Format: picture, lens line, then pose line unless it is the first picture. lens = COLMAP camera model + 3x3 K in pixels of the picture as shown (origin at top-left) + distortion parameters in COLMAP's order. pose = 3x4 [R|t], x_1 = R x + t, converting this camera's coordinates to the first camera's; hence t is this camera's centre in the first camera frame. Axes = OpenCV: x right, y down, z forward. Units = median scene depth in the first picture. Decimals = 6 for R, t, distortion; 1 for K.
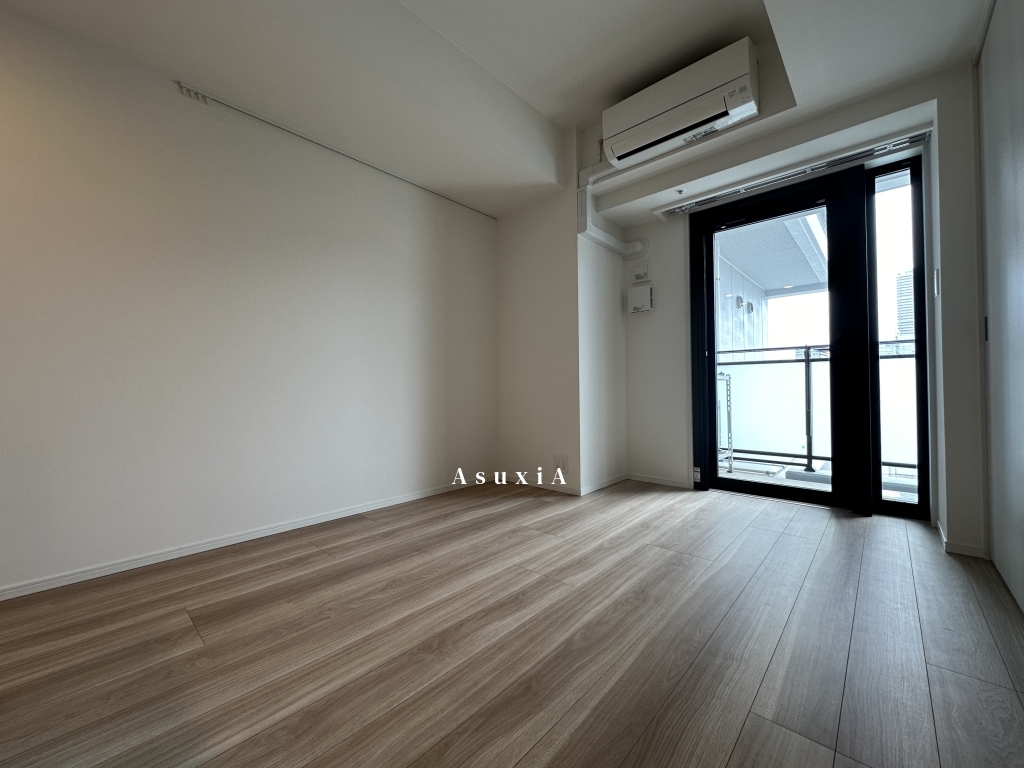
lens RADIAL K [[408.7, 0, 513.2], [0, 408.7, 385.6], [0, 0, 1]] dist [-0.004438, 0.001477]
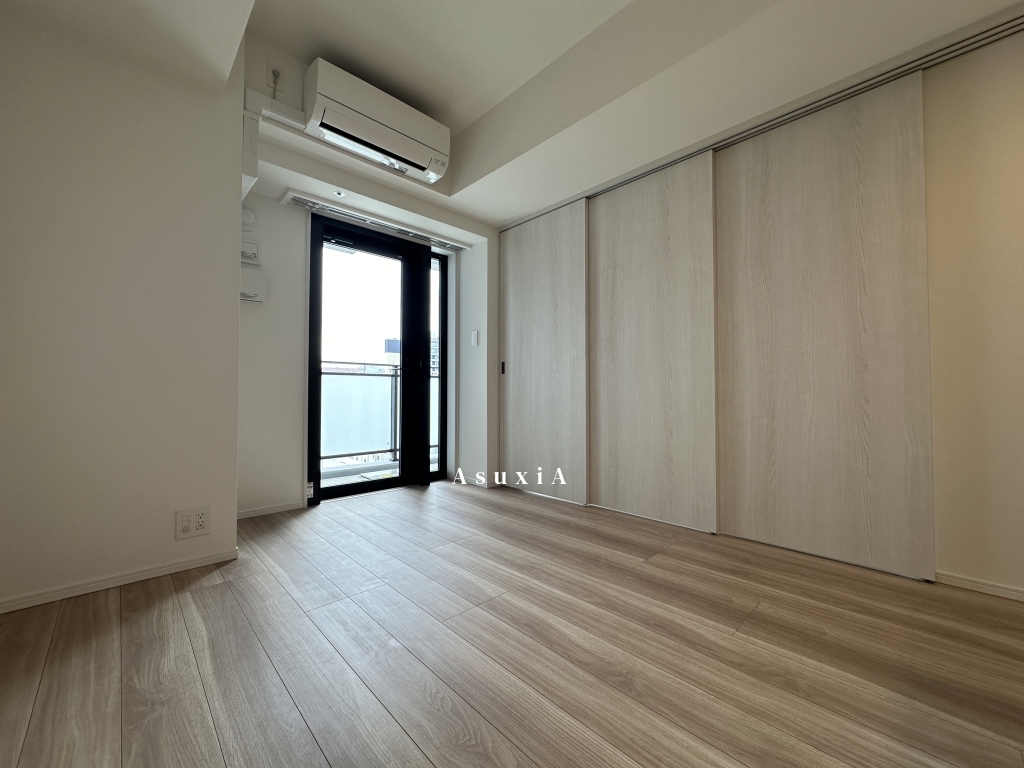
lens RADIAL K [[408.7, 0, 511.9], [0, 408.7, 383.6], [0, 0, 1]] dist [-0.004438, 0.001477]
pose [[0.062356, 0.031755, 0.997549, -0.780671], [-0.007498, 0.999480, -0.031348, -0.001593], [-0.998026, -0.005525, 0.062562, 0.806345]]
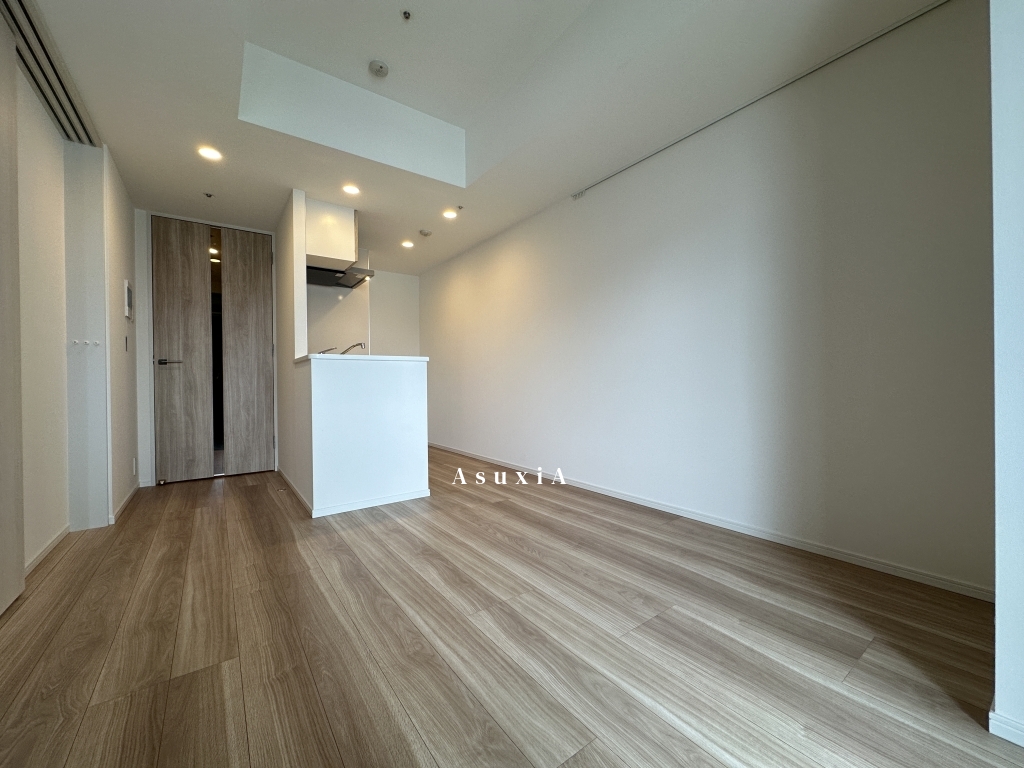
lens RADIAL K [[408.7, 0, 510.4], [0, 408.7, 383.9], [0, 0, 1]] dist [-0.004438, 0.001477]
pose [[-0.197983, 0.017616, -0.980047, 0.873380], [0.019781, 0.999707, 0.013974, -0.023457], [0.980006, -0.016619, -0.198274, 1.113802]]
